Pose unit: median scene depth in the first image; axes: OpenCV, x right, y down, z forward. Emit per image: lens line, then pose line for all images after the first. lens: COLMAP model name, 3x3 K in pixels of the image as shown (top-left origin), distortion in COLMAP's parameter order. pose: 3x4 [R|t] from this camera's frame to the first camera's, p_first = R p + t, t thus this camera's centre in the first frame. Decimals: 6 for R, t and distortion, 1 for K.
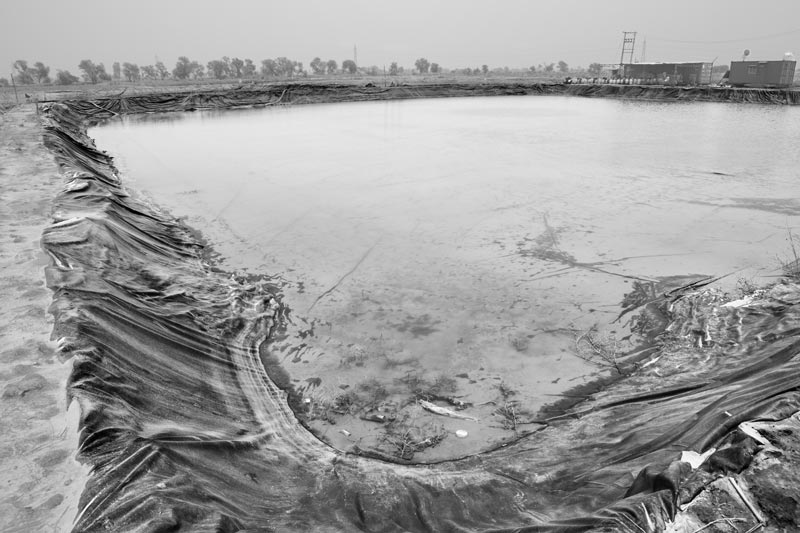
lens RADIAL K [[519.2, 0, 400.0], [0, 519.2, 266.5], [0, 0, 1]] dist [-0.084441, 0.060590]
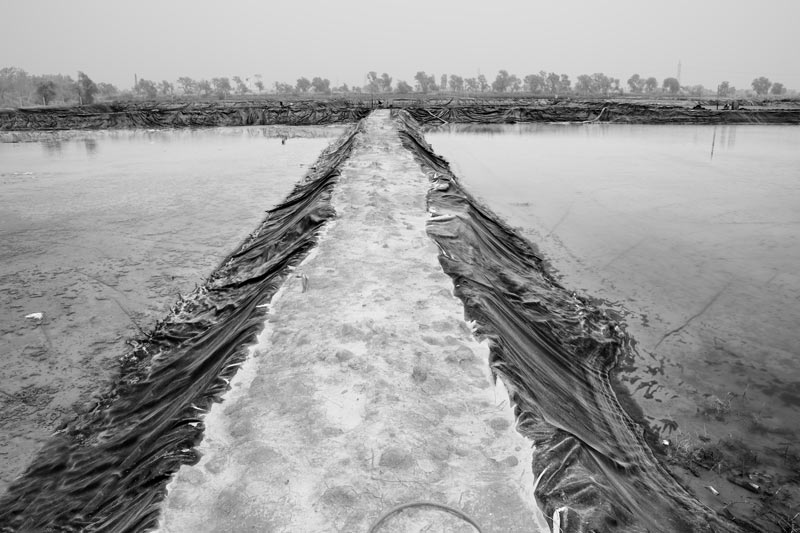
lens RADIAL K [[569.3, 0, 400.3], [0, 569.3, 254.1], [0, 0, 1]] dist [-0.089685, 0.080951]
pose [[0.880594, 0.146923, -0.450520, -0.159678], [-0.180570, 0.983030, -0.032361, 0.039591], [0.438120, 0.109847, 0.892179, -0.100316]]
